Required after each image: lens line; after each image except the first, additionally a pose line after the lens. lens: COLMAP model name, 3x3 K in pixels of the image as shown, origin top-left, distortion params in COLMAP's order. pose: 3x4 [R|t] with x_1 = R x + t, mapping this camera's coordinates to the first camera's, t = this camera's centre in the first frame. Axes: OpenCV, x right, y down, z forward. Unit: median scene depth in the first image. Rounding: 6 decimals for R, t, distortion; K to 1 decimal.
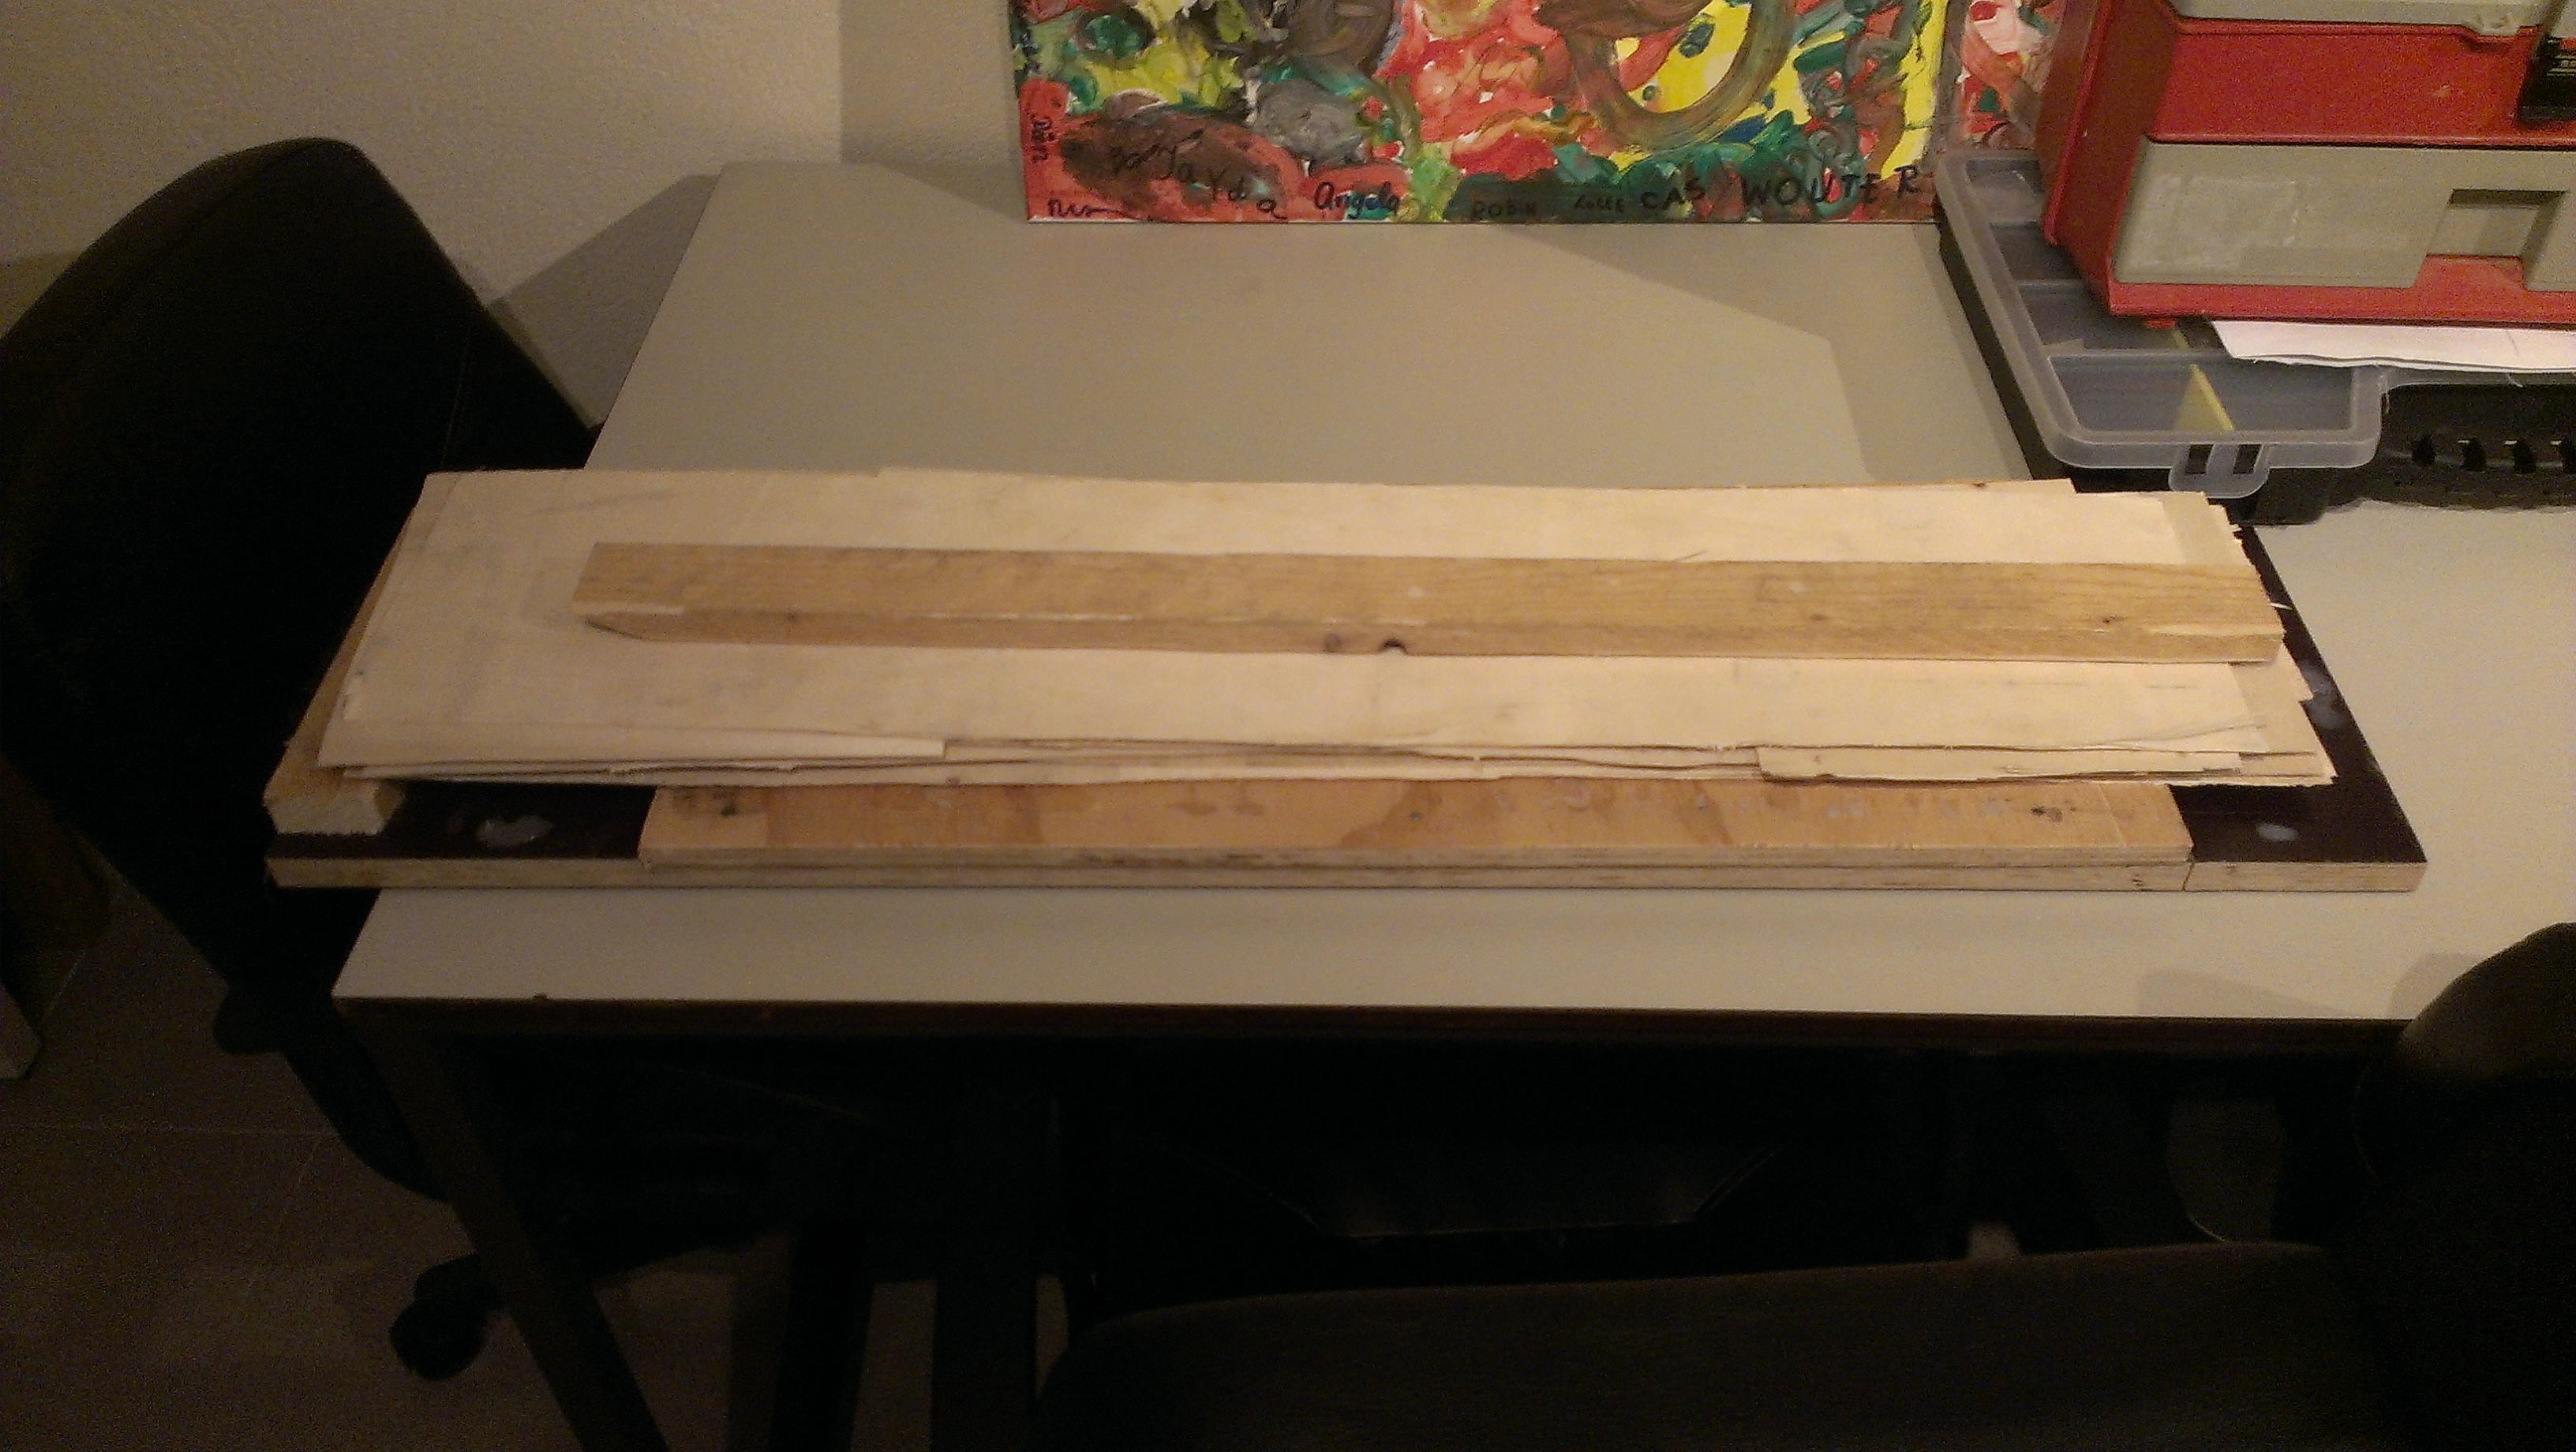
lens RADIAL K [[2222.9, 0, 1273.4], [0, 2222.9, 714.9], [0, 0, 1]] dist [0.122195, -0.260978]
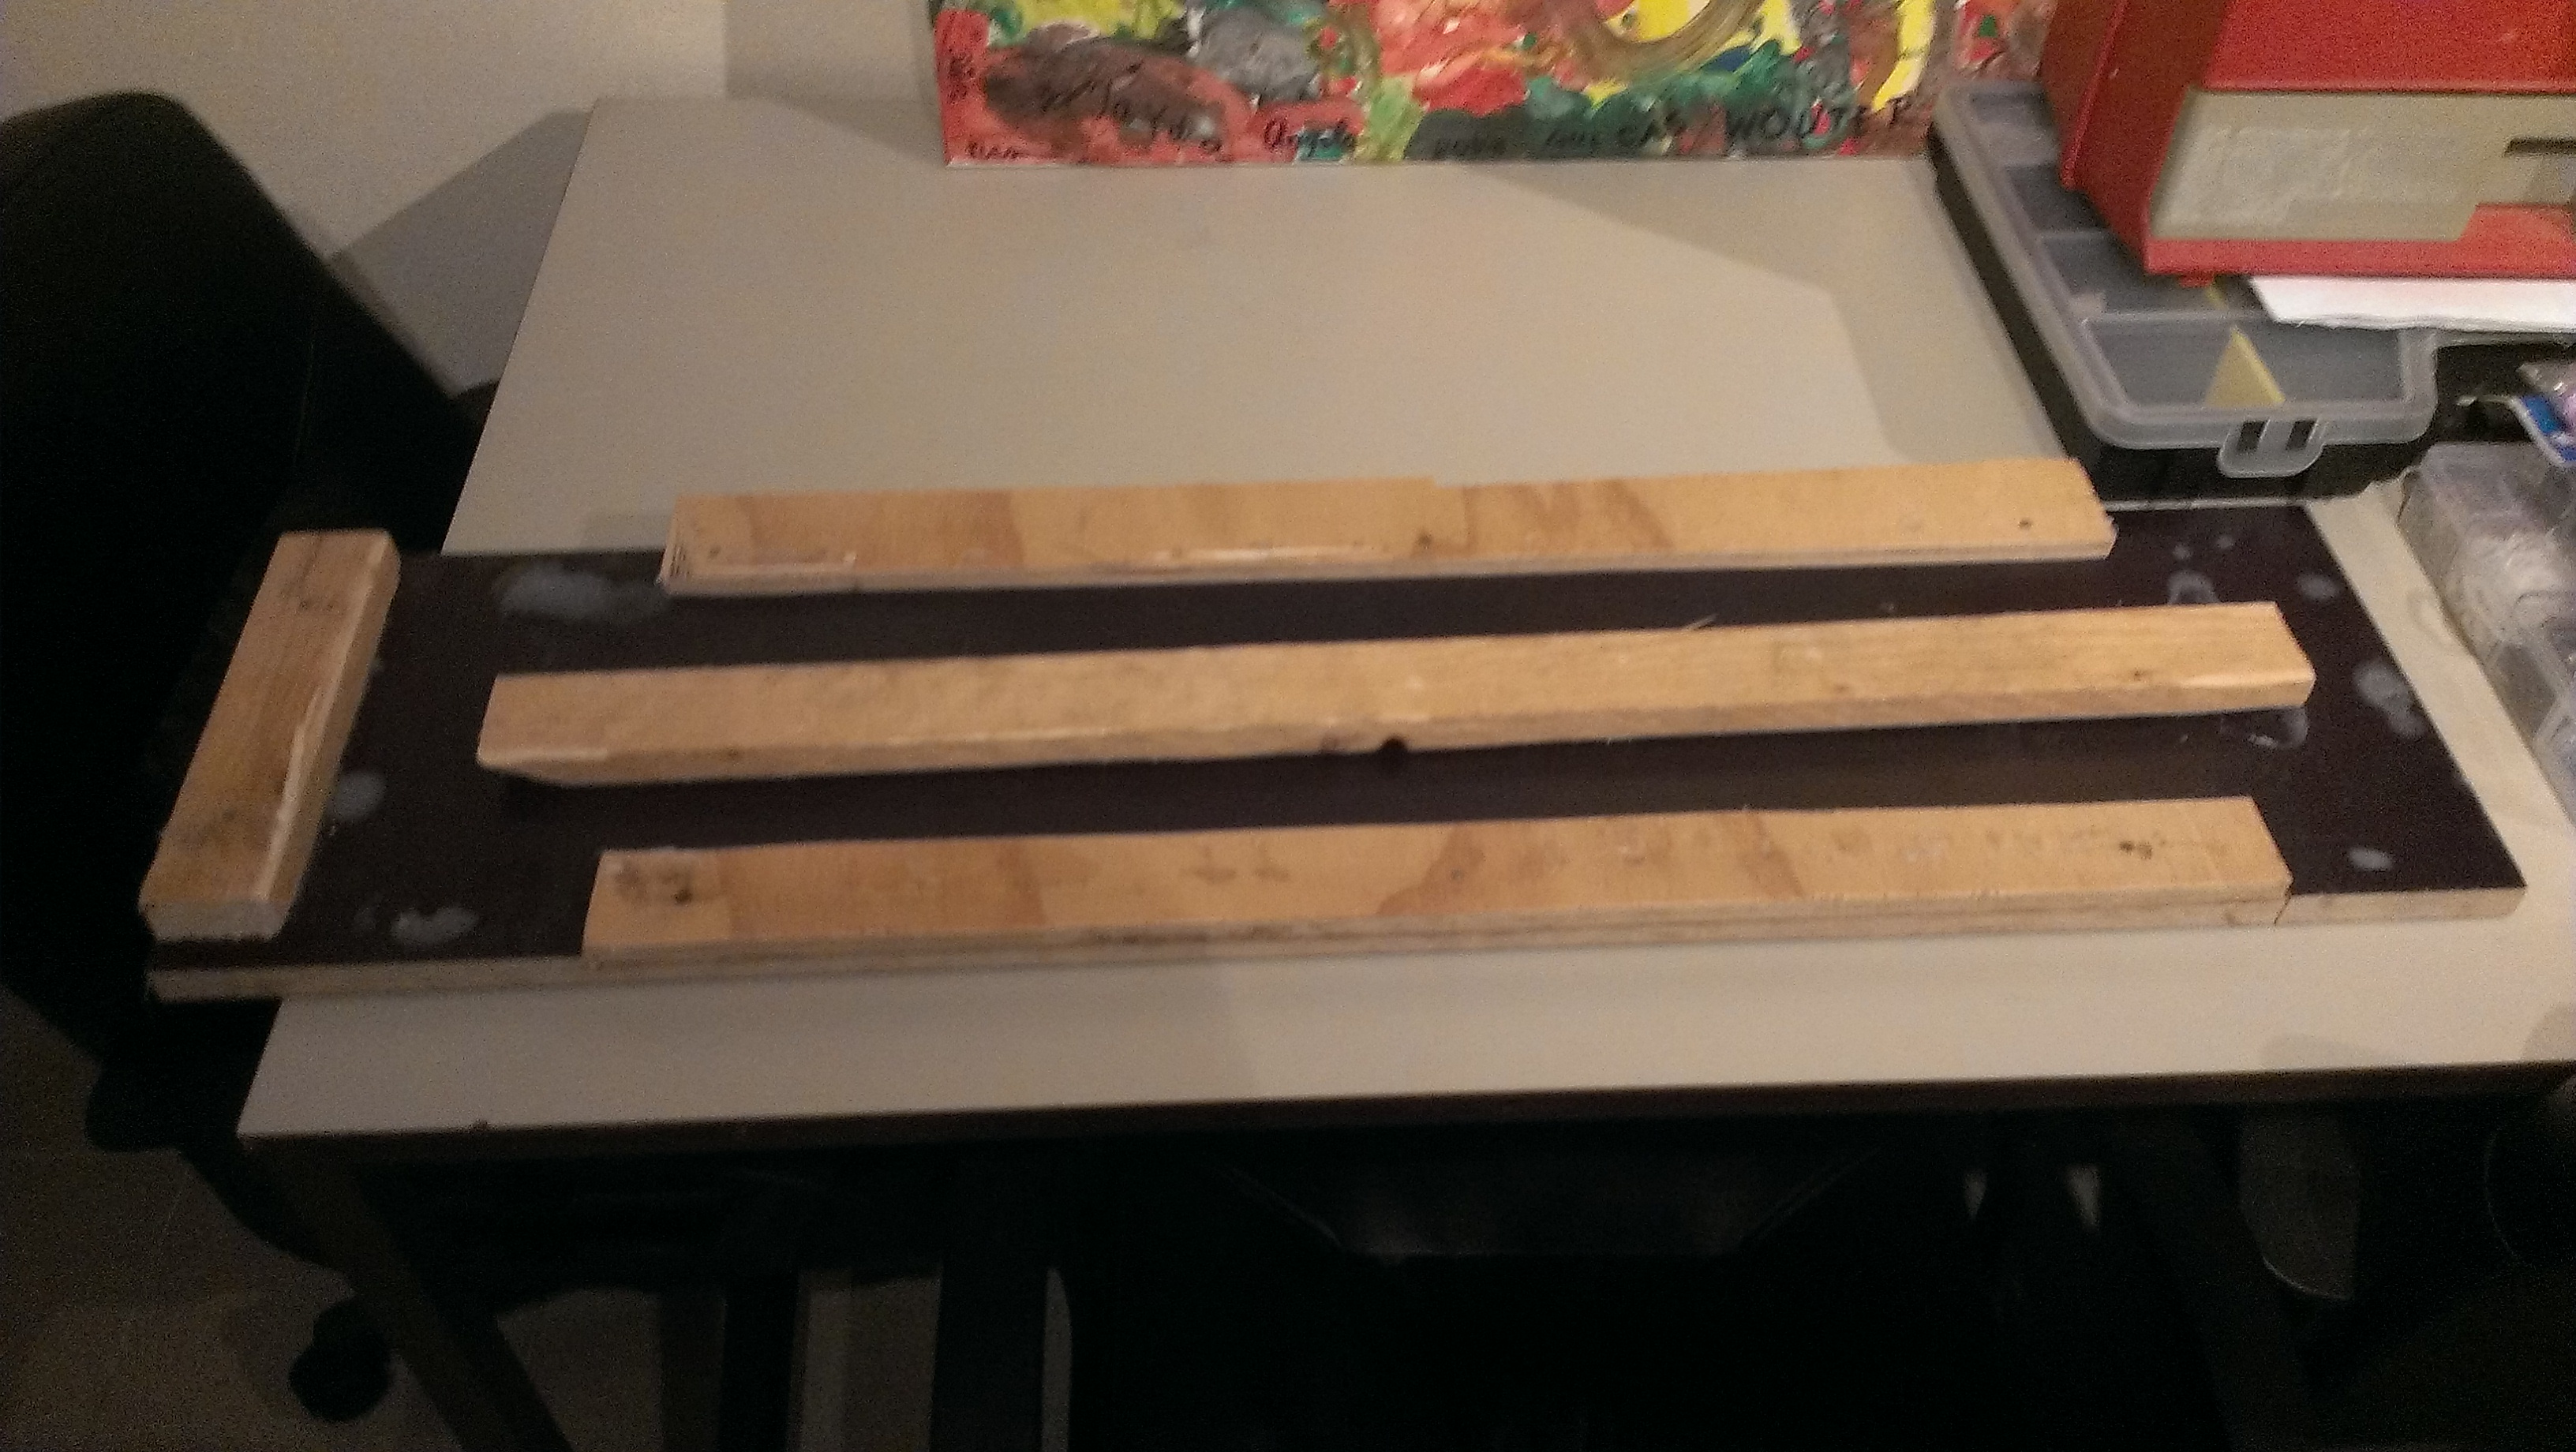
lens RADIAL K [[2222.9, 0, 1288.9], [0, 2222.9, 726.5], [0, 0, 1]] dist [0.122195, -0.260978]
pose [[0.996433, -0.033400, 0.077497, -0.051610], [0.027915, 0.997099, 0.070806, -0.057471], [-0.079637, -0.068390, 0.994475, 0.076753]]
